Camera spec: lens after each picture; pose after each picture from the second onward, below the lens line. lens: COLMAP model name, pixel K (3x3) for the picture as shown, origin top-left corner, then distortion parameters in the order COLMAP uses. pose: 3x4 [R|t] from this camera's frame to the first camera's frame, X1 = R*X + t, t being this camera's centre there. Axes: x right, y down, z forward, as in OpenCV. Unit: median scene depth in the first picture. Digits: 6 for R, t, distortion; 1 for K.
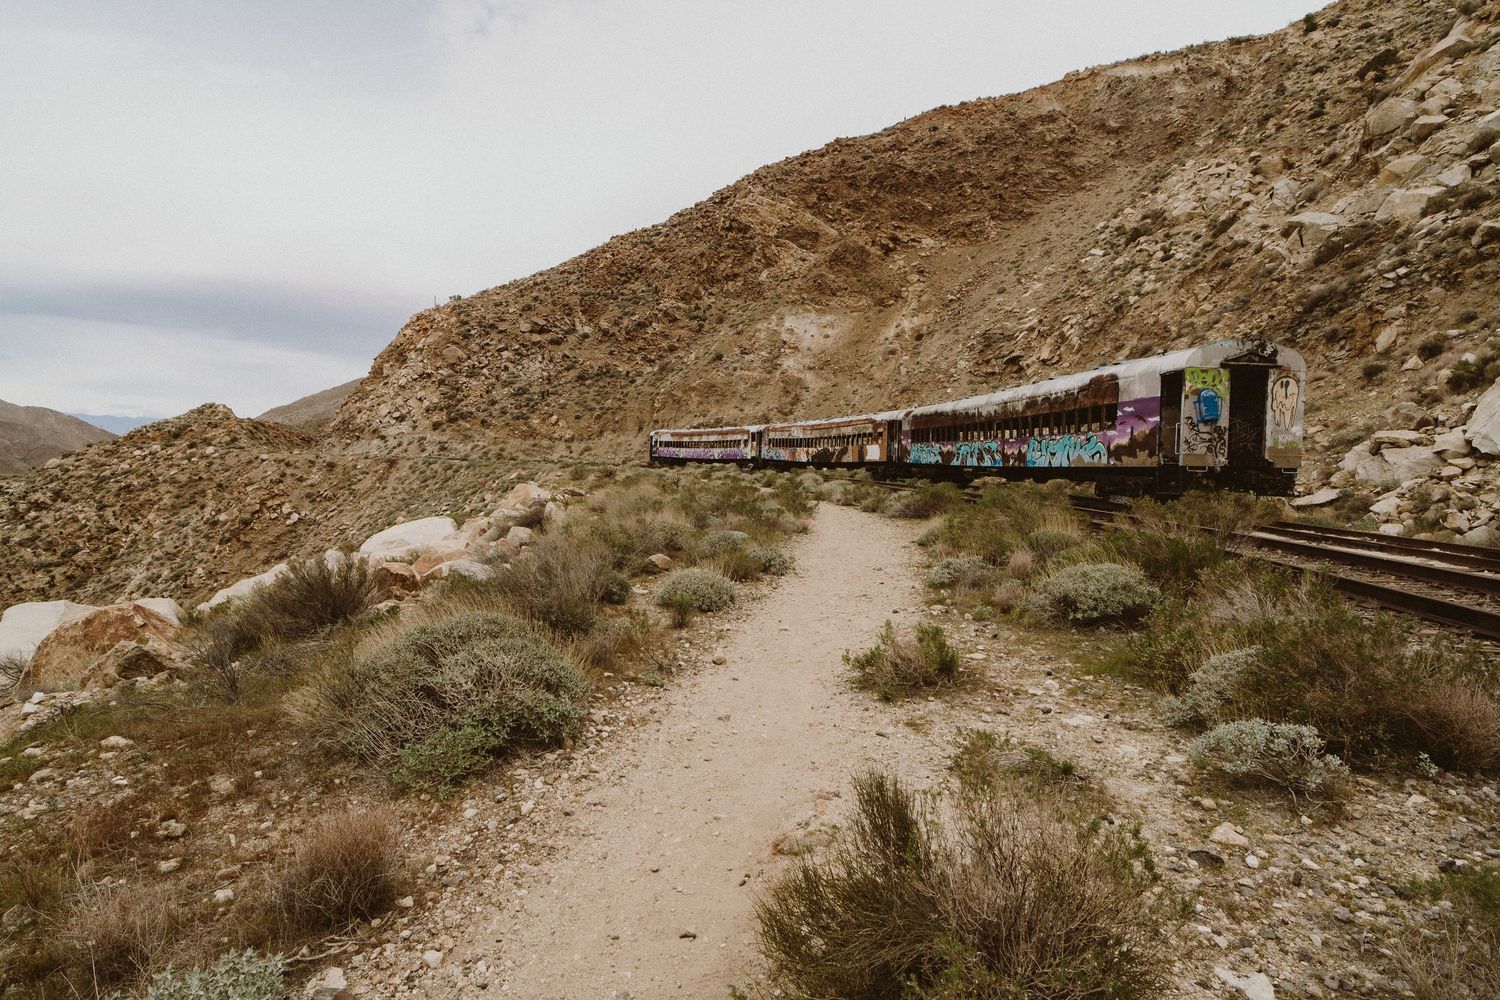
lens RADIAL K [[750.0, 0, 754.3], [0, 750.0, 510.1], [0, 0, 1]] dist [-0.002184, 0.000177]
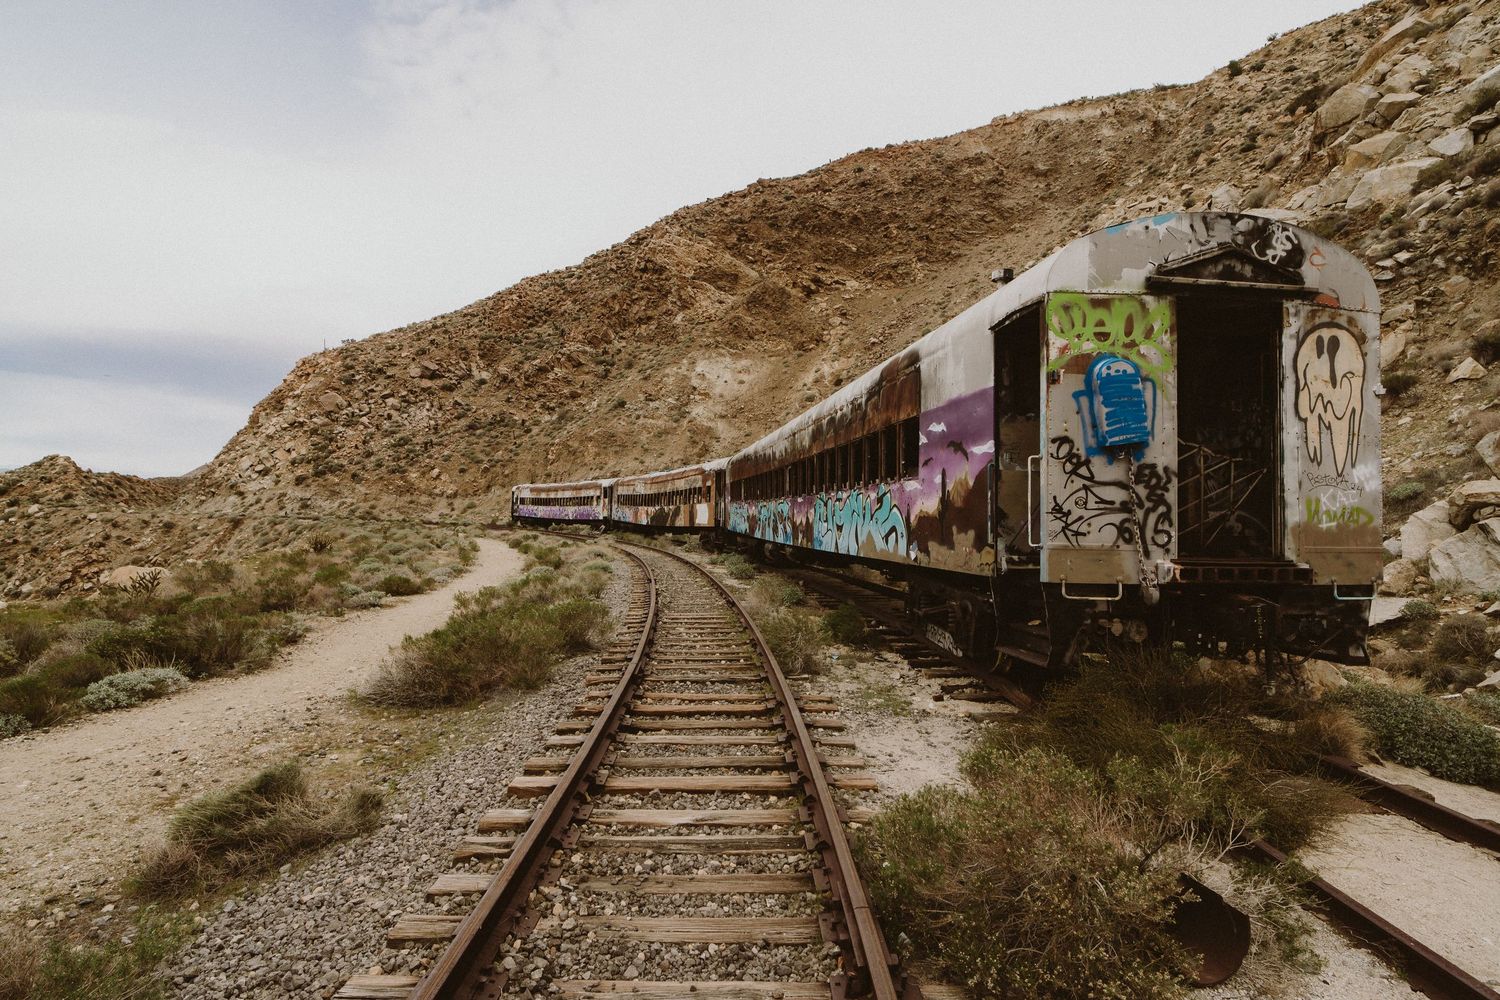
lens RADIAL K [[750.0, 0, 754.3], [0, 750.0, 510.1], [0, 0, 1]] dist [-0.002184, 0.000177]
pose [[0.998623, -0.003614, 0.052340, 0.066241], [0.007402, 0.997351, -0.072362, -0.010669], [-0.051940, 0.072650, 0.996004, 0.105292]]
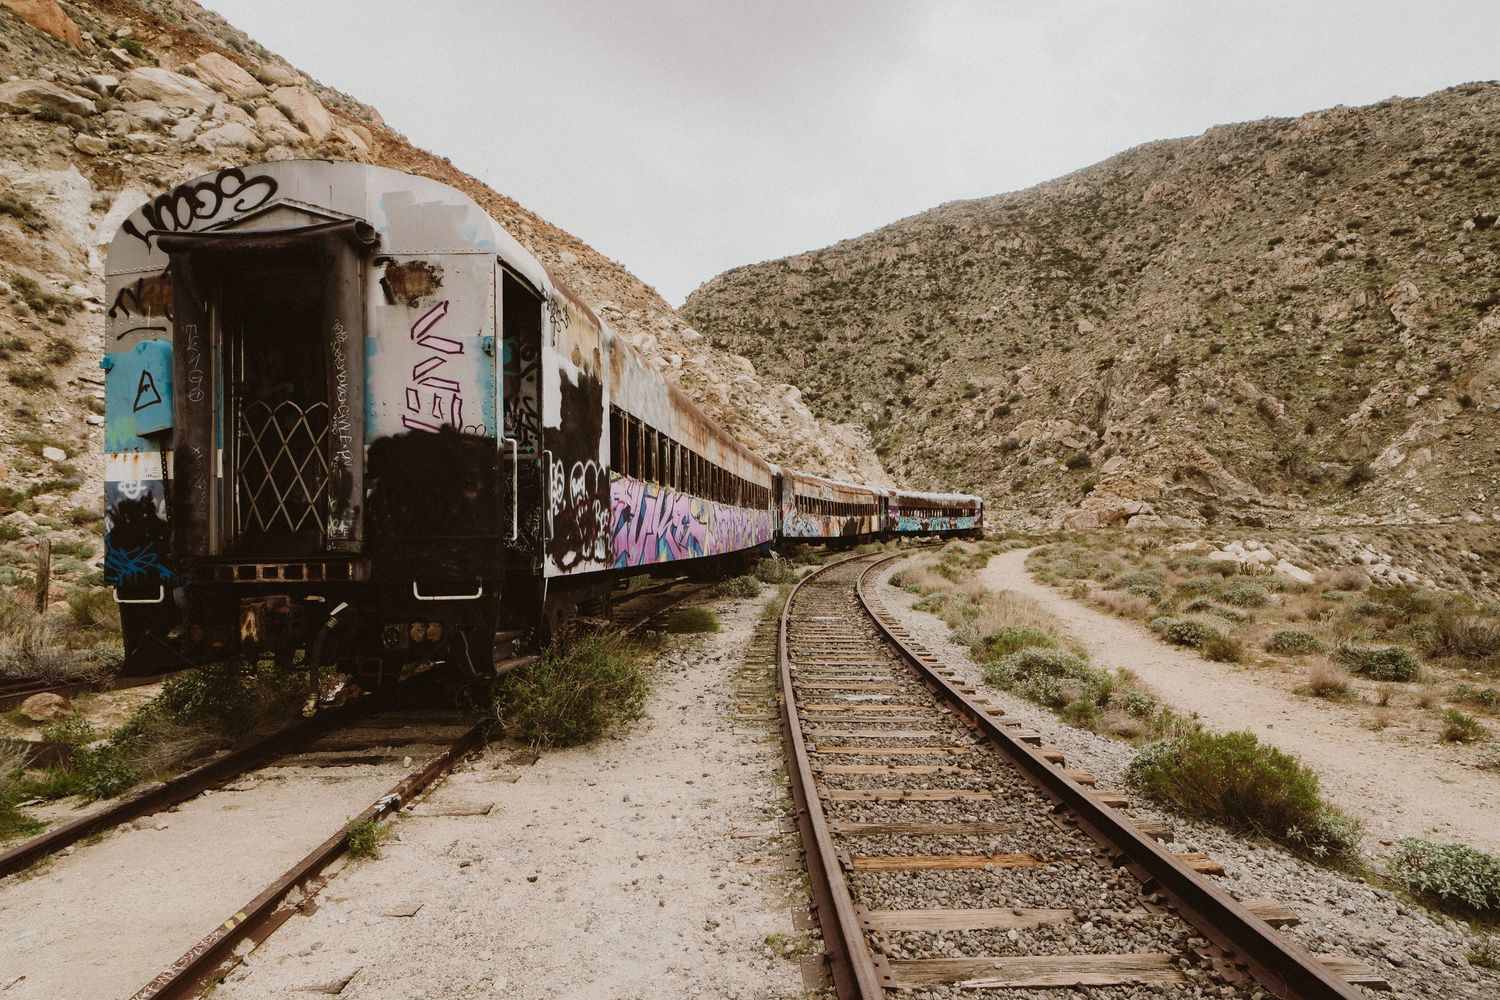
lens RADIAL K [[750.0, 0, 754.3], [0, 750.0, 510.1], [0, 0, 1]] dist [-0.002184, 0.000177]
pose [[-0.790780, -0.000230, 0.612100, -0.138947], [0.036386, 0.998214, 0.047382, -0.058876], [-0.611018, 0.059740, -0.789359, 0.754360]]
